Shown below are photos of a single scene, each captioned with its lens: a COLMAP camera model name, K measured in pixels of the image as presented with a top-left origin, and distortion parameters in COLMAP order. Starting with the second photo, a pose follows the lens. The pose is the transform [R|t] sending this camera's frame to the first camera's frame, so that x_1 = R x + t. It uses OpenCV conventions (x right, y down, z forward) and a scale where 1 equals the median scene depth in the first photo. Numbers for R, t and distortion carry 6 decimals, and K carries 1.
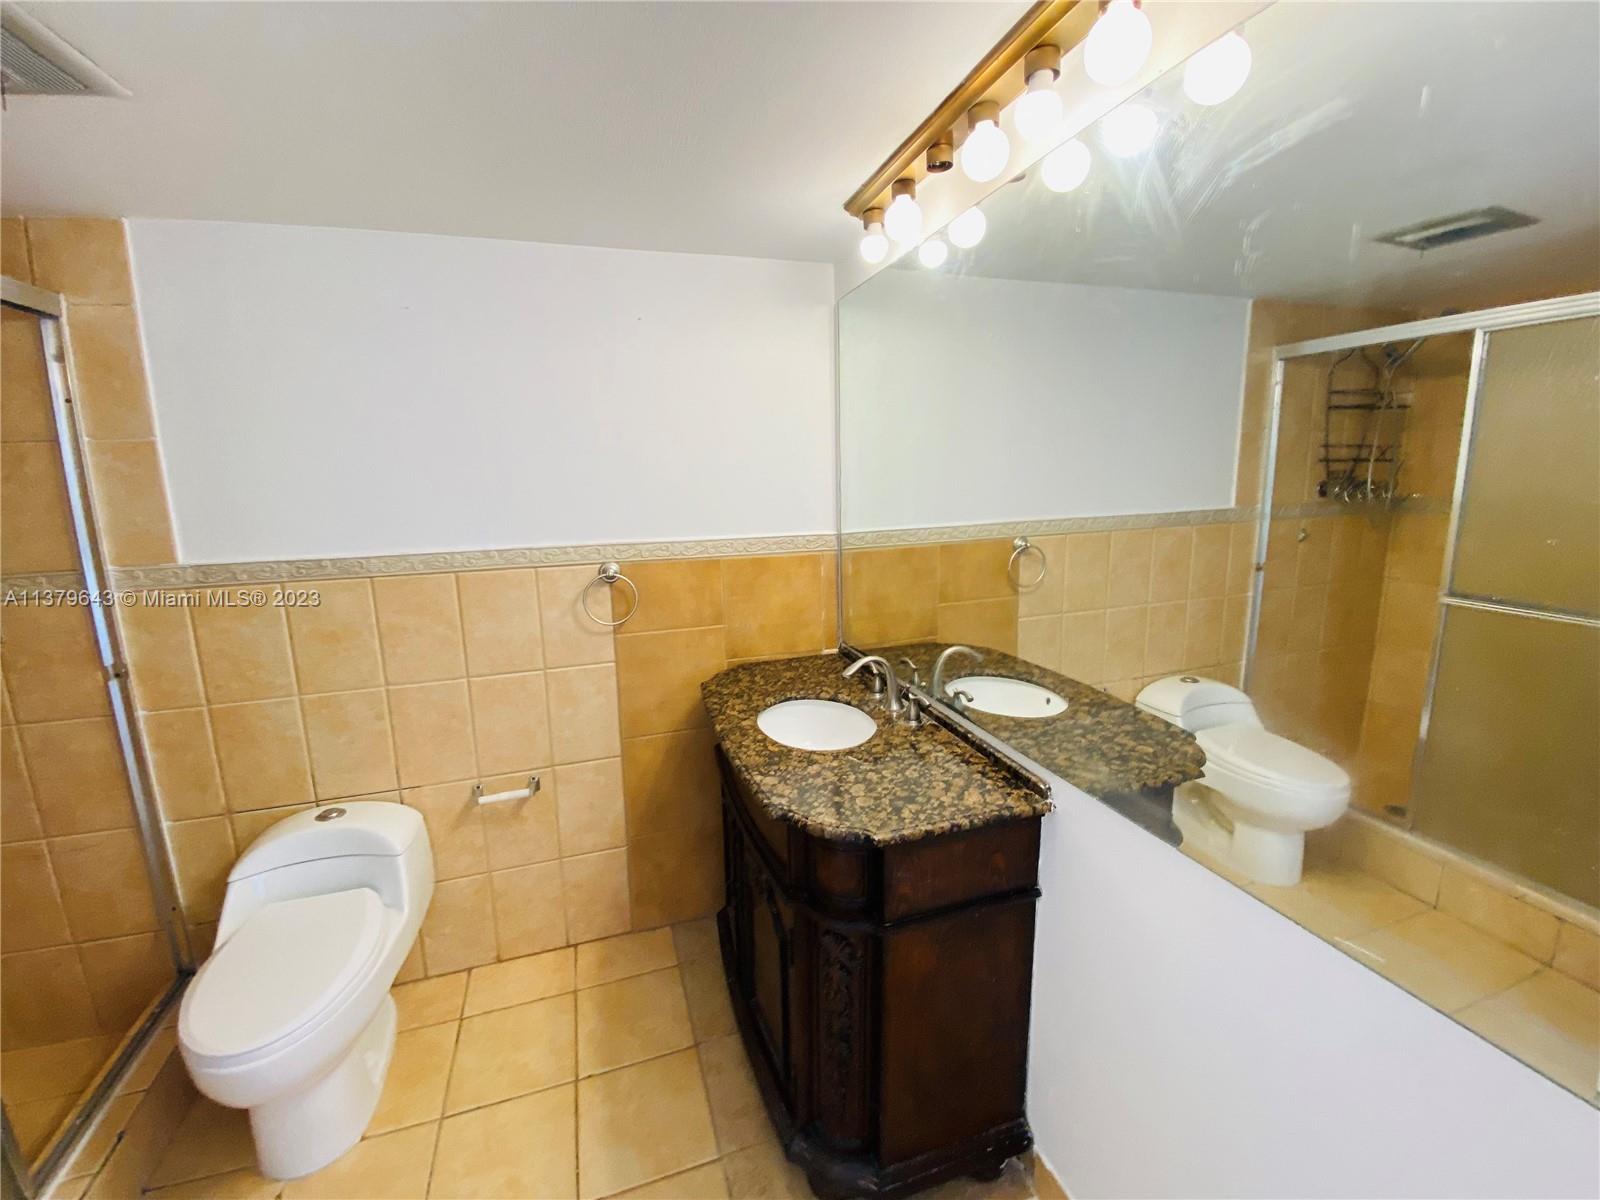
lens RADIAL K [[645.3, 0, 797.7], [0, 645.3, 593.1], [0, 0, 1]] dist [0.020693, -0.020931]
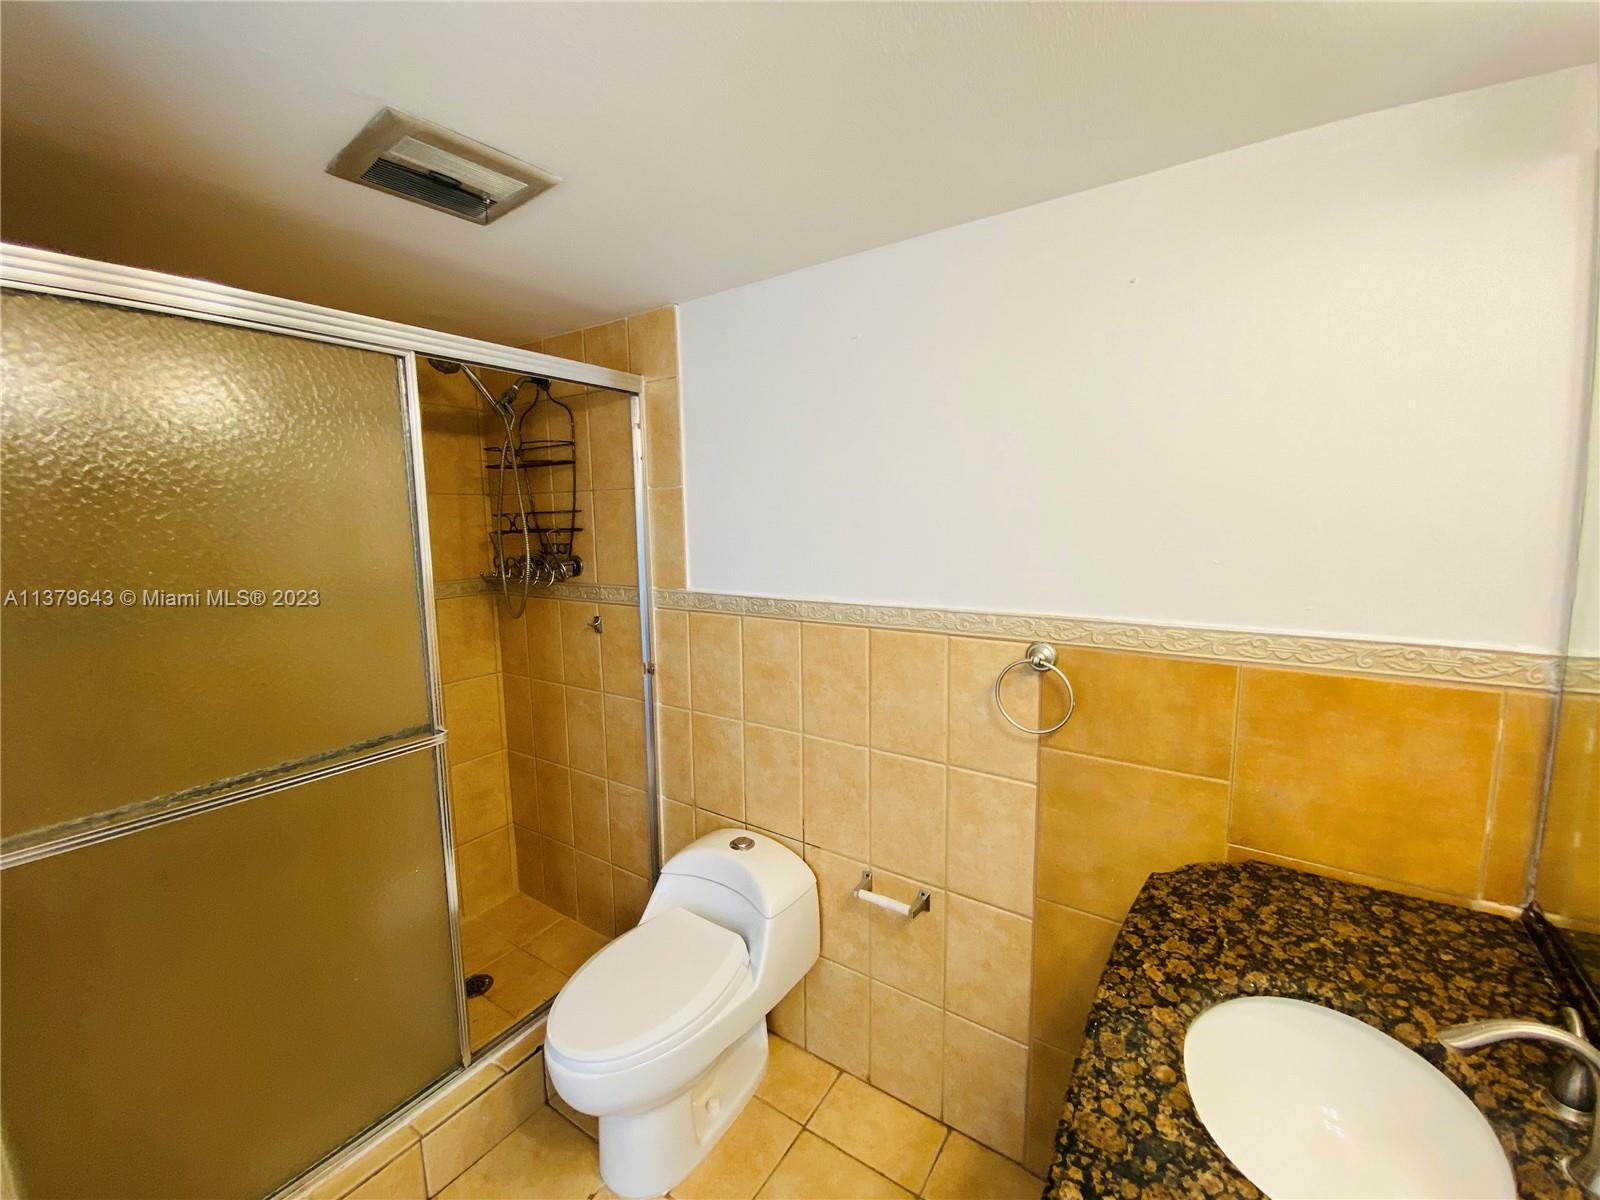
lens RADIAL K [[645.3, 0, 797.7], [0, 645.3, 593.1], [0, 0, 1]] dist [0.020693, -0.020931]
pose [[0.603509, 0.102853, -0.790695, 0.096708], [-0.136760, 0.990303, 0.024433, -0.083075], [0.785540, 0.093390, 0.611723, 0.368533]]
